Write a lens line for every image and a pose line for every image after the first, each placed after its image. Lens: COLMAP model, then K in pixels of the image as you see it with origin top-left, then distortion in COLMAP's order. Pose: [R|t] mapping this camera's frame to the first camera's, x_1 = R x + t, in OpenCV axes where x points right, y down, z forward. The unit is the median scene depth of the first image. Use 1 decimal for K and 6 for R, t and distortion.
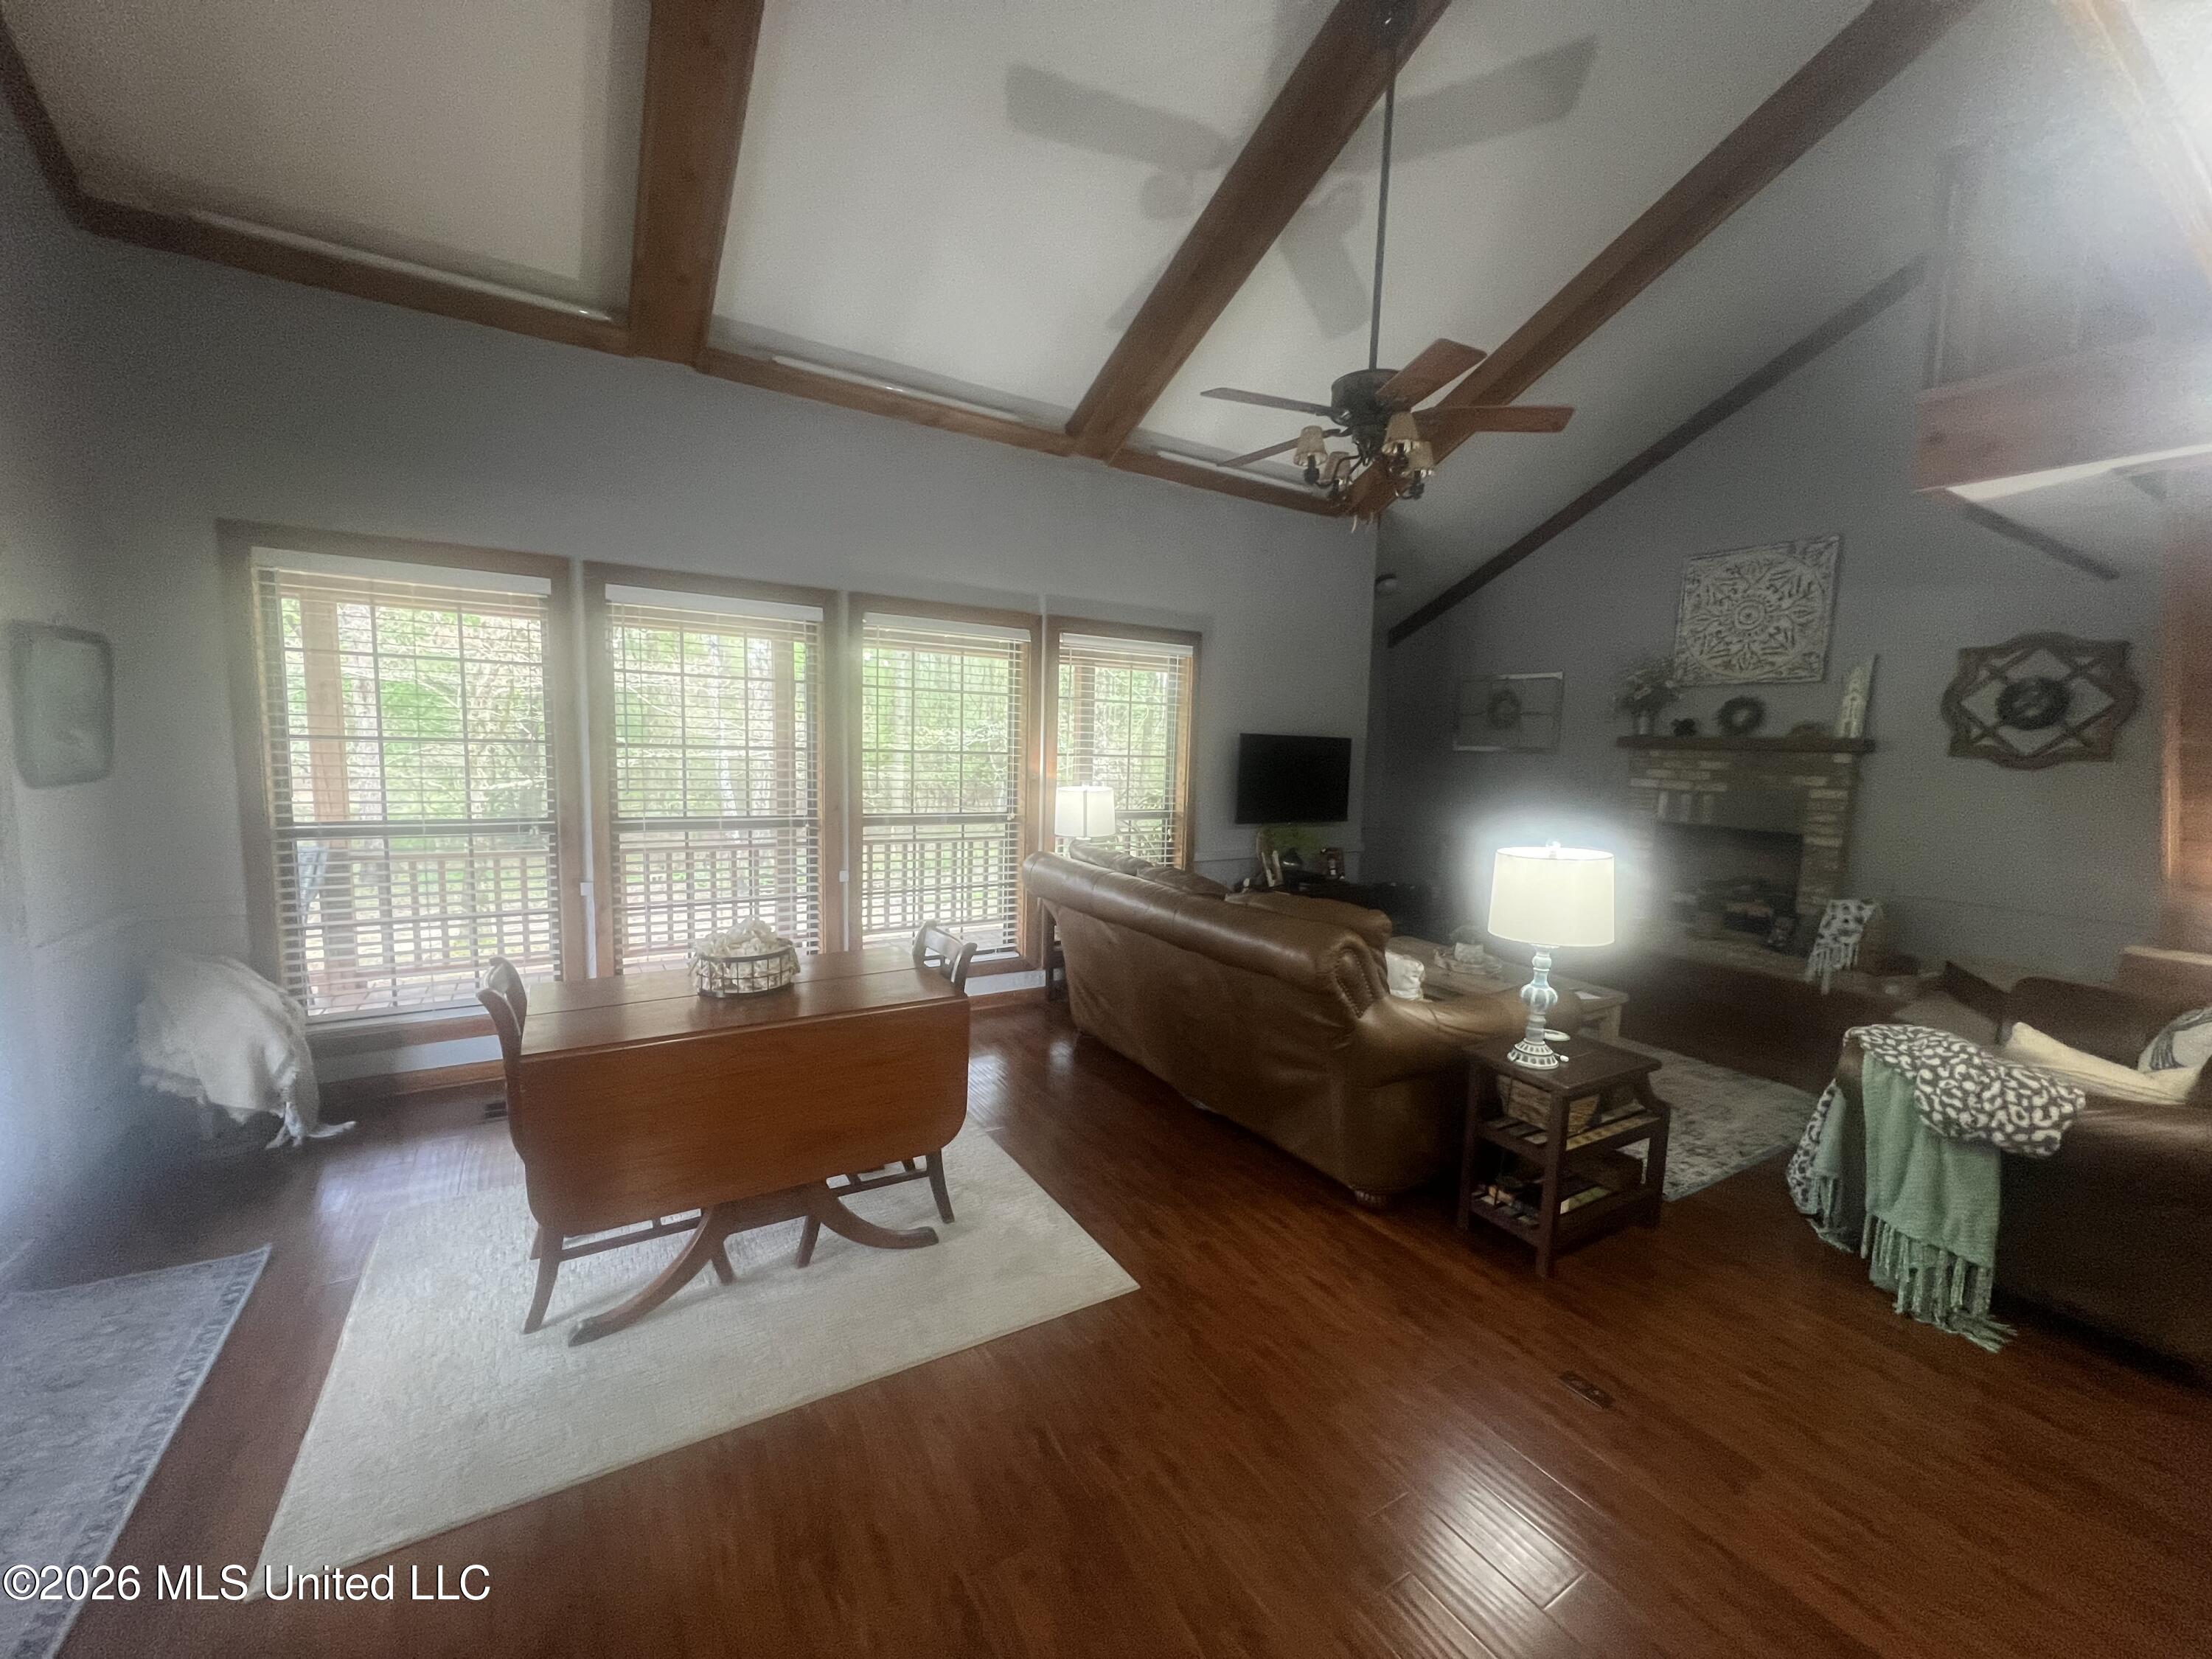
lens RADIAL K [[882.8, 0, 1099.0], [0, 882.8, 827.9], [0, 0, 1]] dist [0.001829, -0.000475]
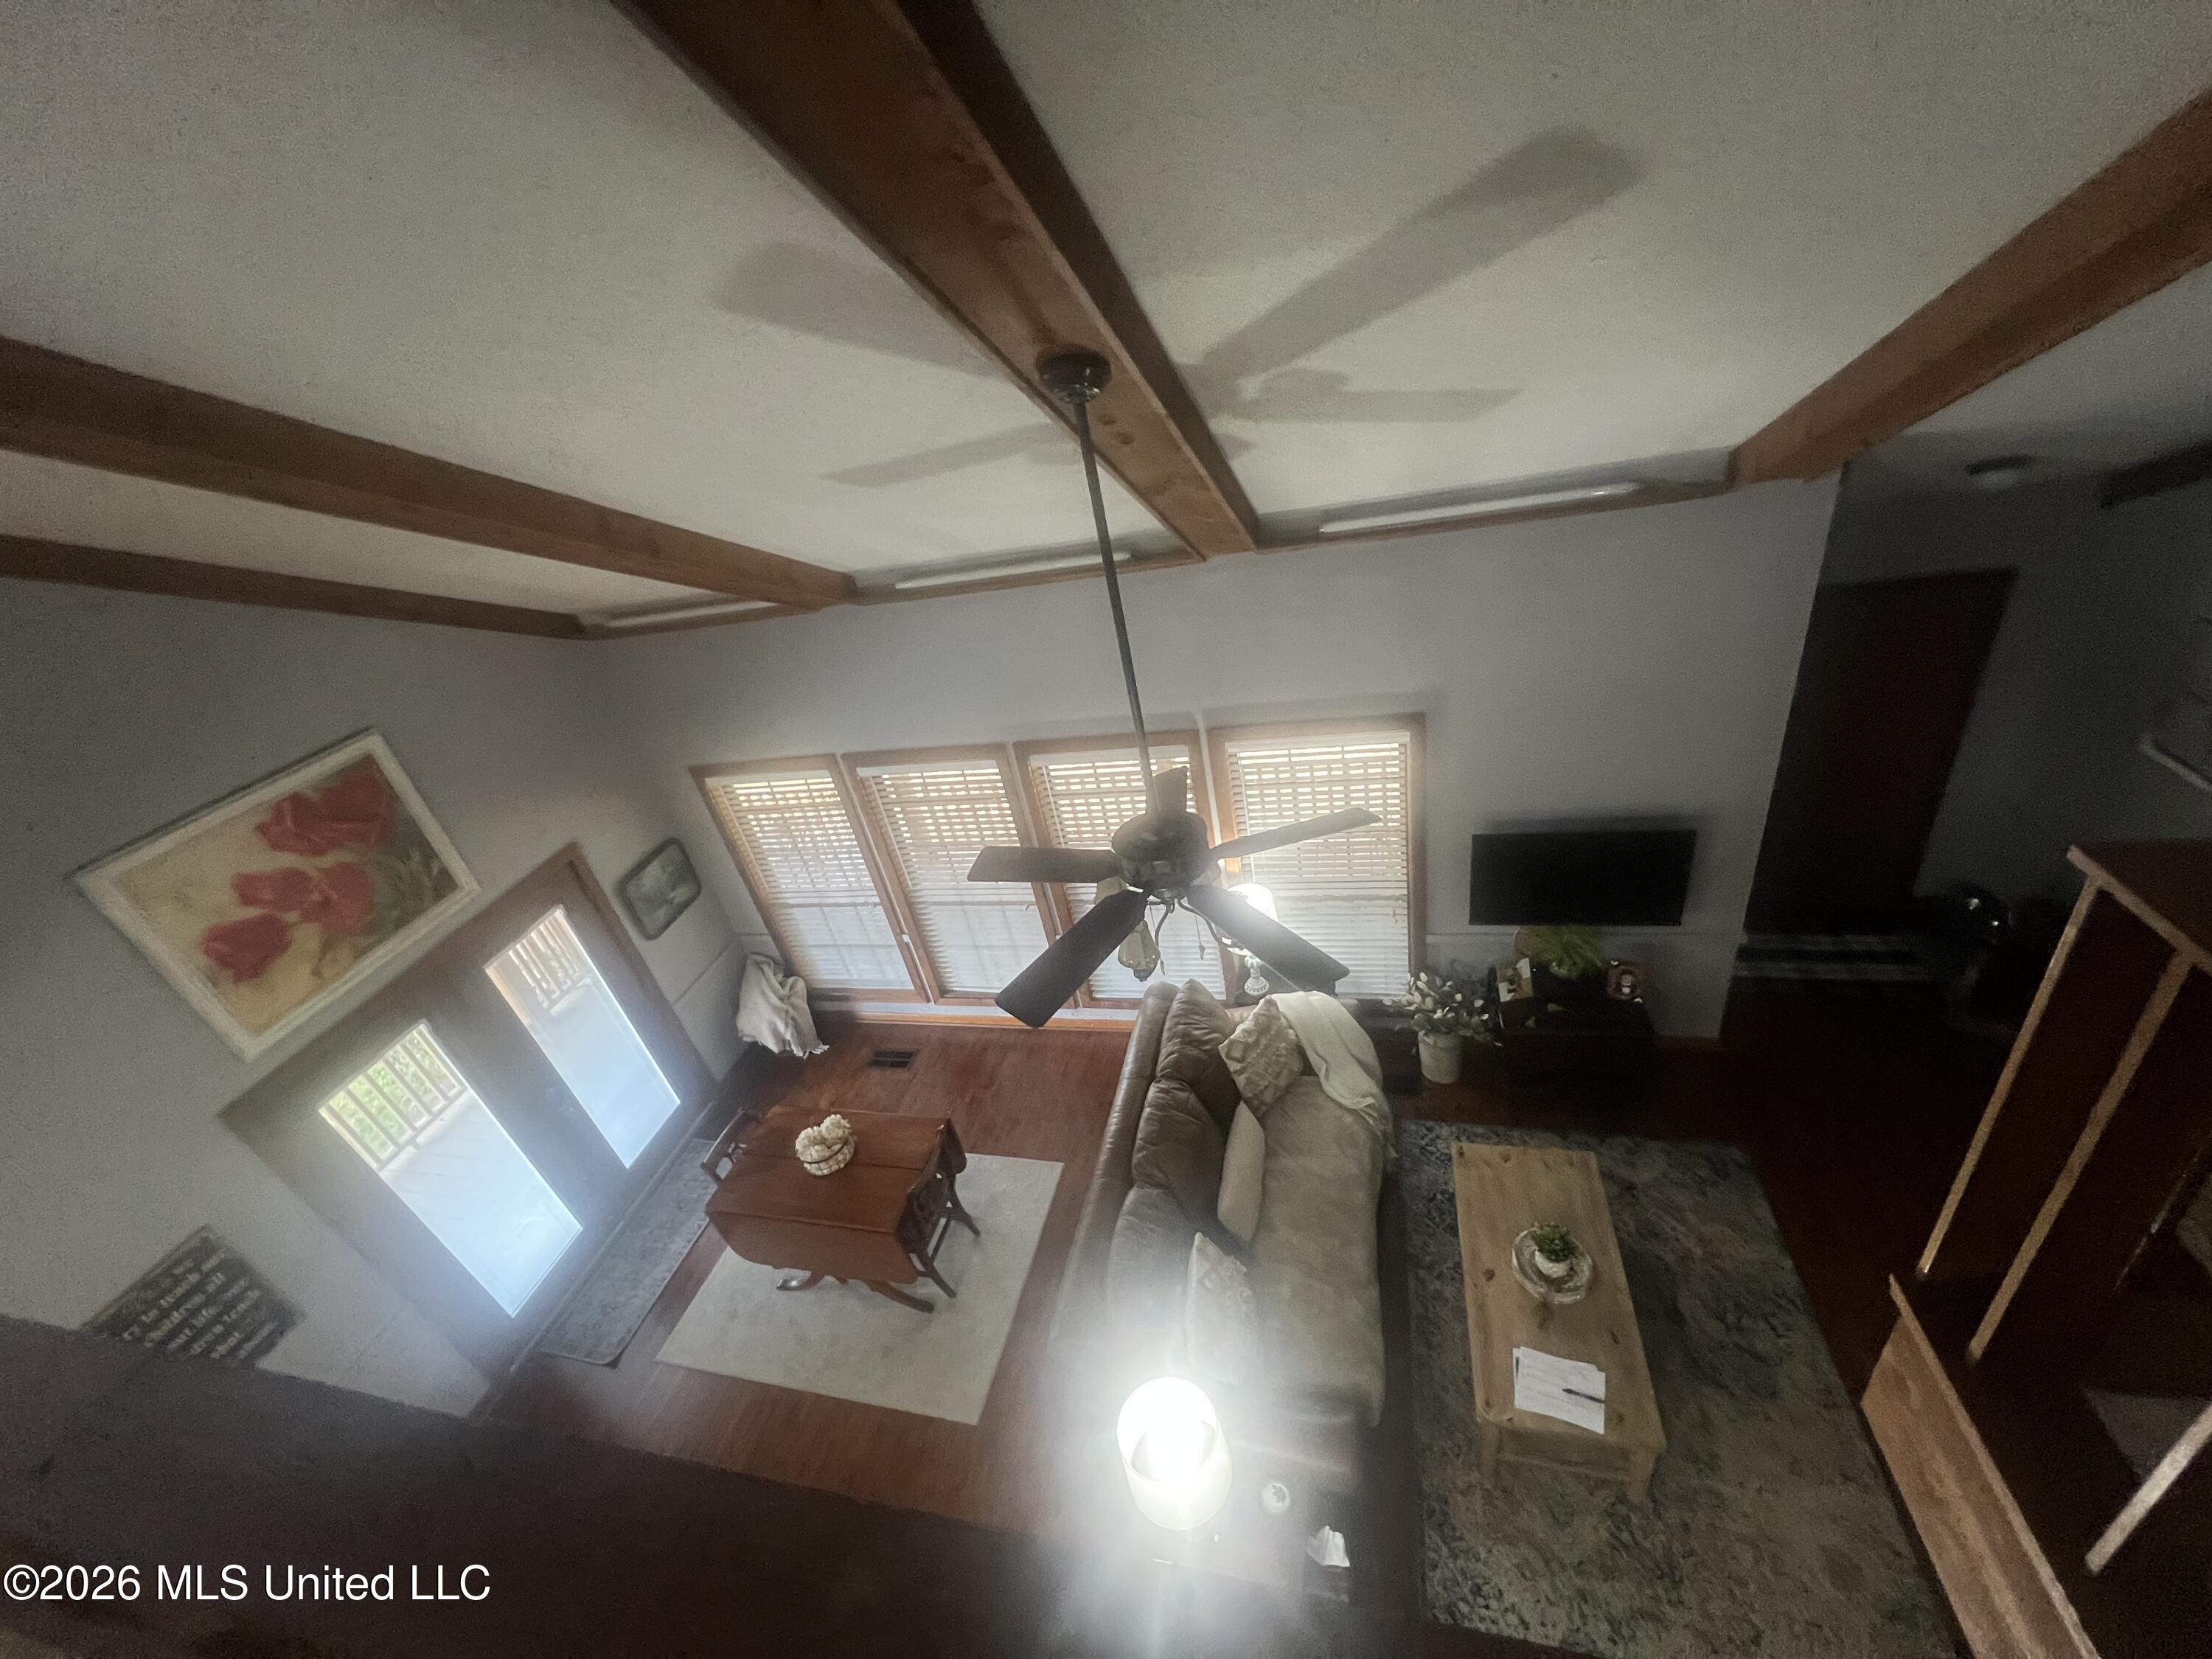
lens RADIAL K [[882.8, 0, 1100.4], [0, 882.8, 824.9], [0, 0, 1]] dist [0.001829, -0.000475]
pose [[0.678559, 0.222547, -0.700022, 0.836662], [0.142669, 0.894921, 0.422803, -0.856876], [0.720557, -0.386769, 0.575506, 0.501222]]
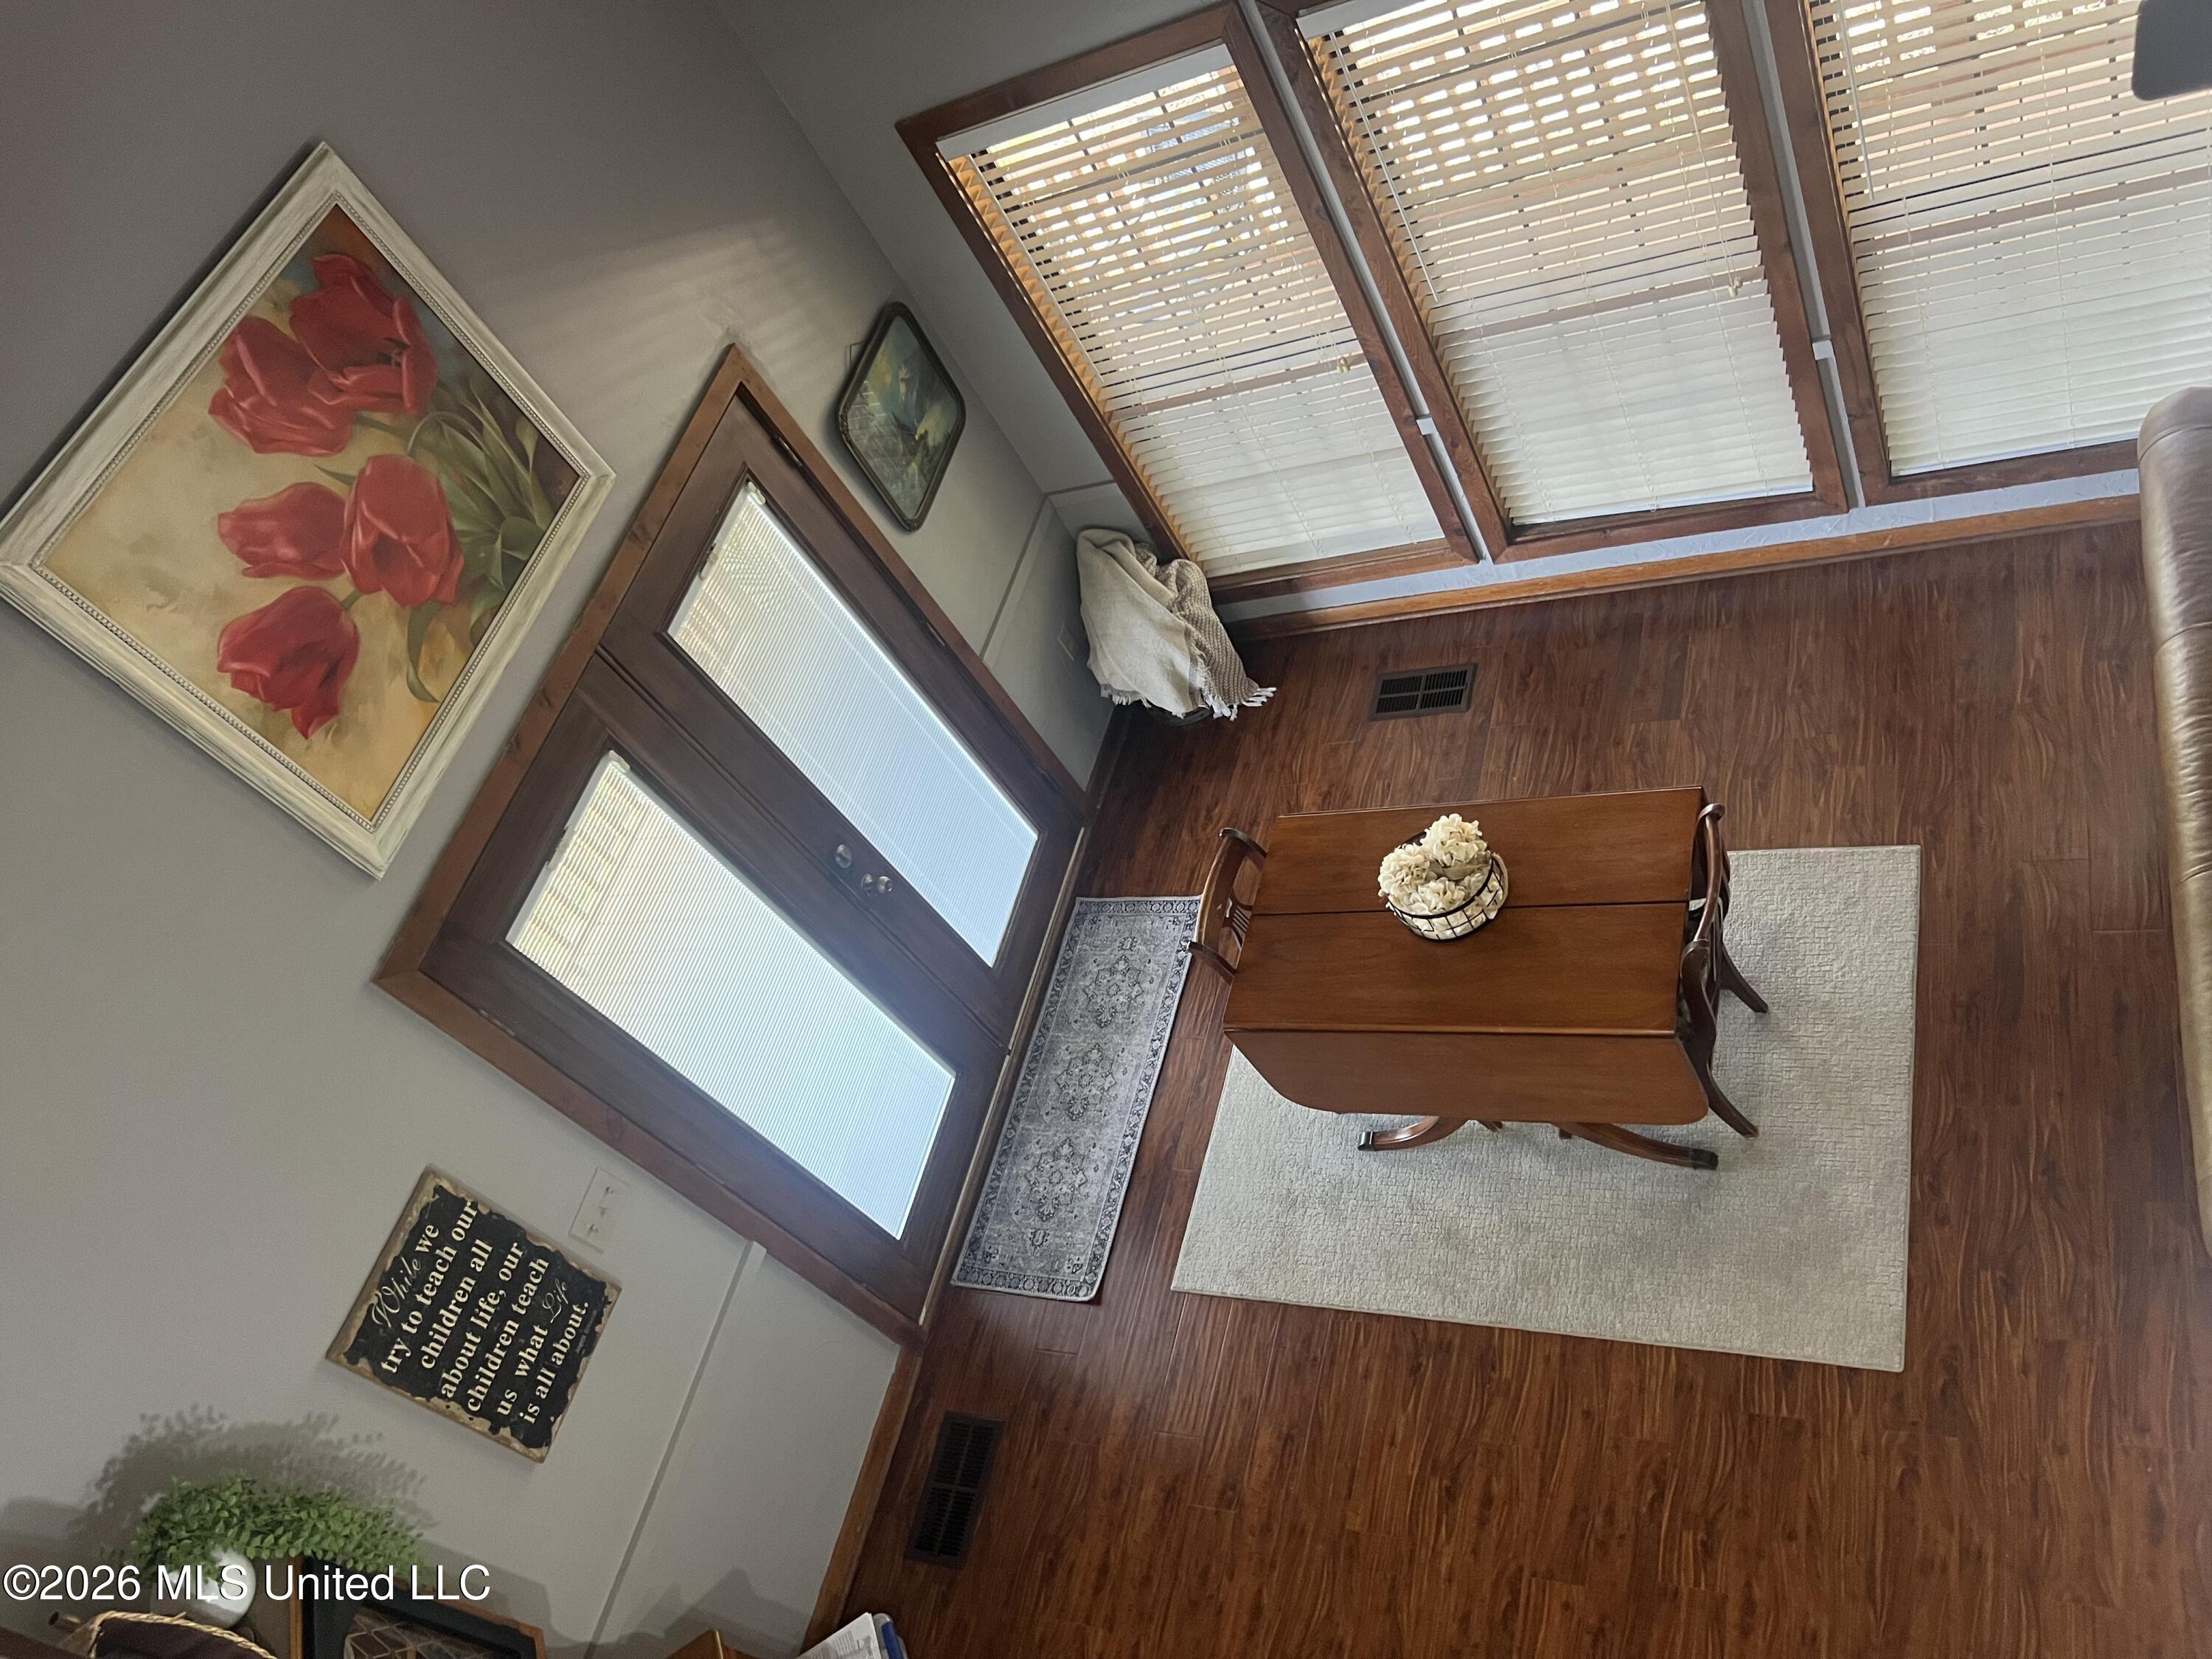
lens RADIAL K [[1683.3, 0, 1101.9], [0, 1683.3, 839.9], [0, 0, 1]] dist [0.024748, -0.001629]
pose [[0.571822, 0.361646, -0.736364, 0.440310], [0.402693, 0.658280, 0.636008, -0.787179], [0.714744, -0.660212, 0.230786, 0.347335]]
